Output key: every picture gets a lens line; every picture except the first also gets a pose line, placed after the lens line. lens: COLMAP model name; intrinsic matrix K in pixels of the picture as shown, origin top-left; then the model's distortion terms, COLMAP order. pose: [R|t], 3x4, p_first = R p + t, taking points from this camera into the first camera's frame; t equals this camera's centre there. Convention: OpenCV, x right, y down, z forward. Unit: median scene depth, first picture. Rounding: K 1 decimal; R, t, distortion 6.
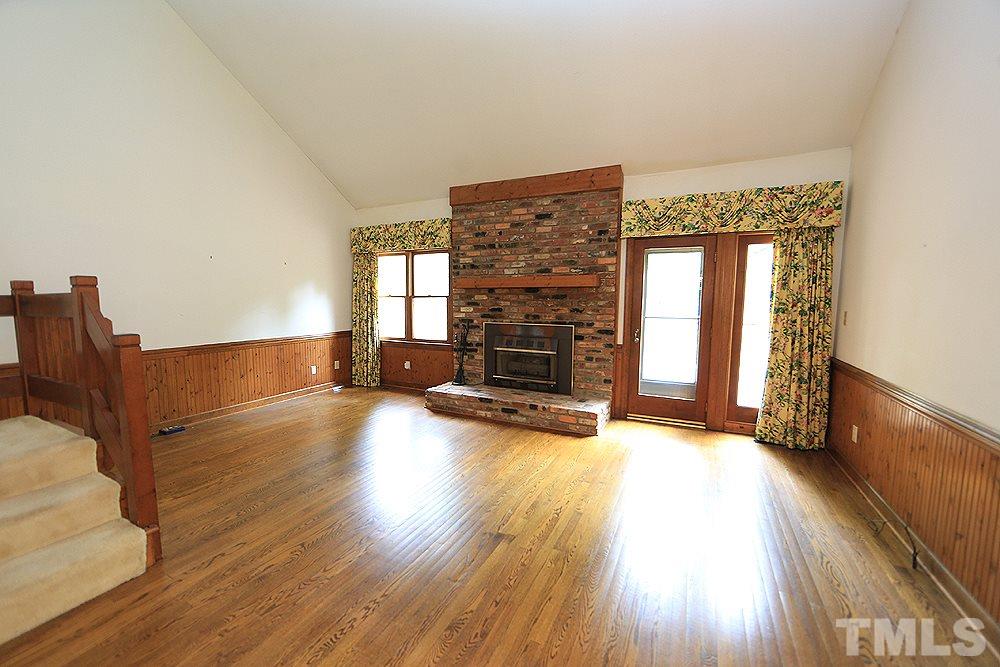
lens RADIAL K [[398.3, 0, 500.0], [0, 398.3, 333.5], [0, 0, 1]] dist [-0.010813, 0.000014]
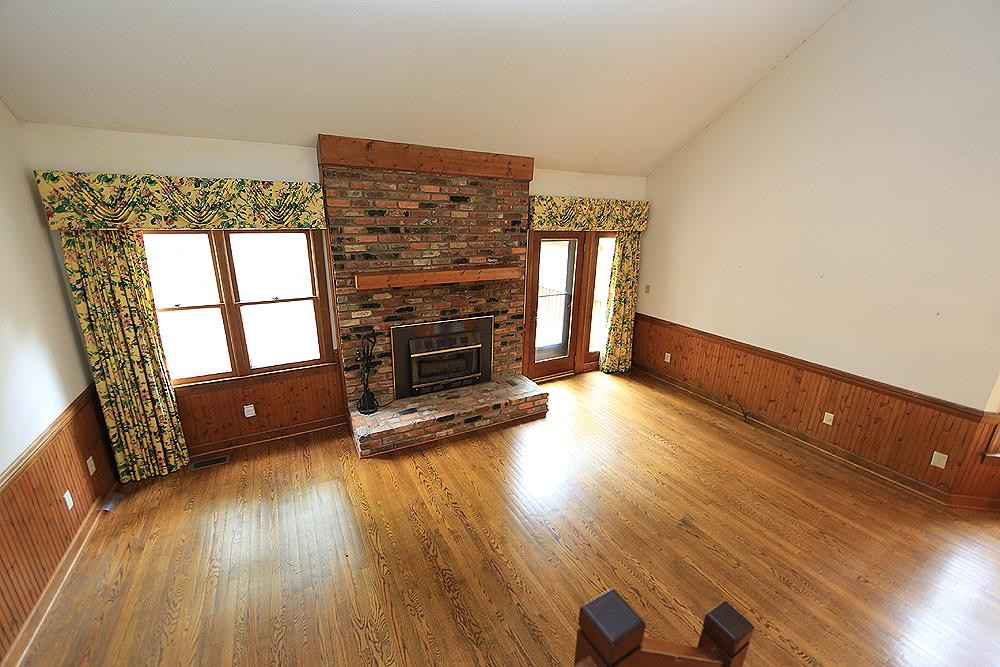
lens RADIAL K [[398.3, 0, 500.0], [0, 398.3, 333.5], [0, 0, 1]] dist [-0.010813, 0.000014]
pose [[0.558898, -0.231731, 0.796199, -0.585919], [0.056343, 0.968553, 0.242344, -0.207450], [-0.827320, -0.090585, 0.554379, 0.398851]]
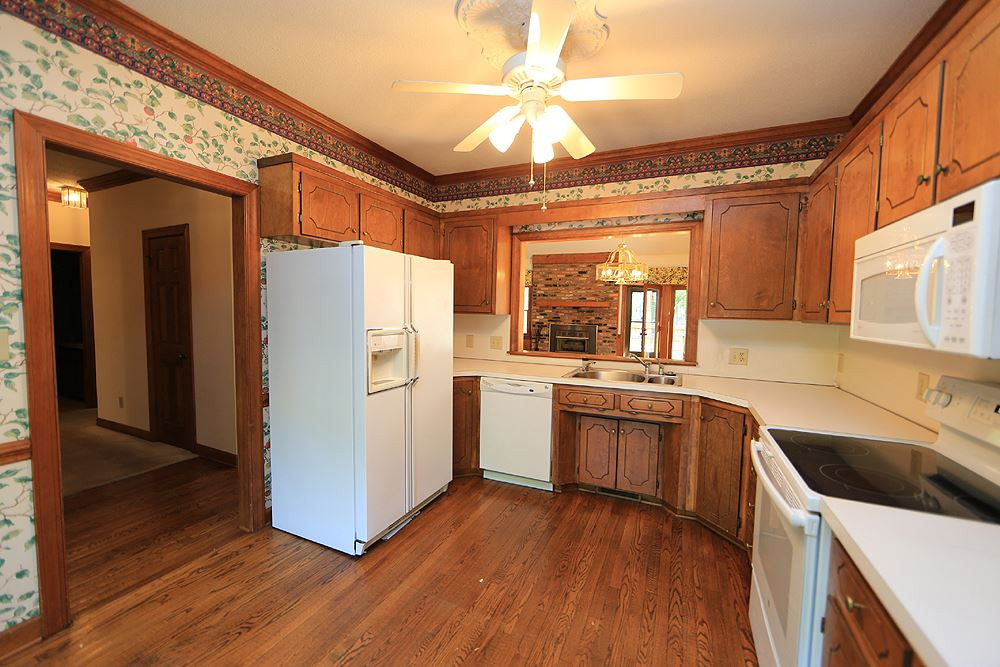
lens RADIAL K [[398.3, 0, 500.0], [0, 398.3, 333.5], [0, 0, 1]] dist [-0.010813, 0.000014]
pose [[0.999294, 0.012519, 0.035414, -0.375308], [-0.011315, 0.999358, -0.033994, 0.094157], [-0.035817, 0.033570, 0.998794, -1.004327]]
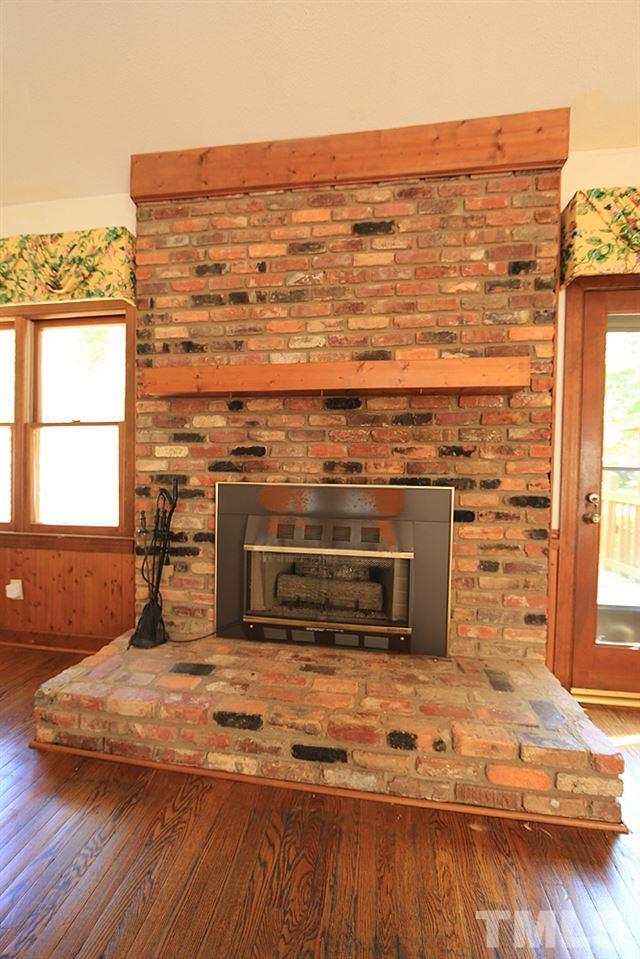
lens RADIAL K [[382.0, 0, 320.0], [0, 382.0, 479.5], [0, 0, 1]] dist [-0.010813, 0.000014]
pose [[0.950842, 0.005051, 0.309636, -0.064367], [0.016006, 0.997729, -0.065429, -0.003917], [-0.309264, 0.067169, 0.948601, 0.631592]]
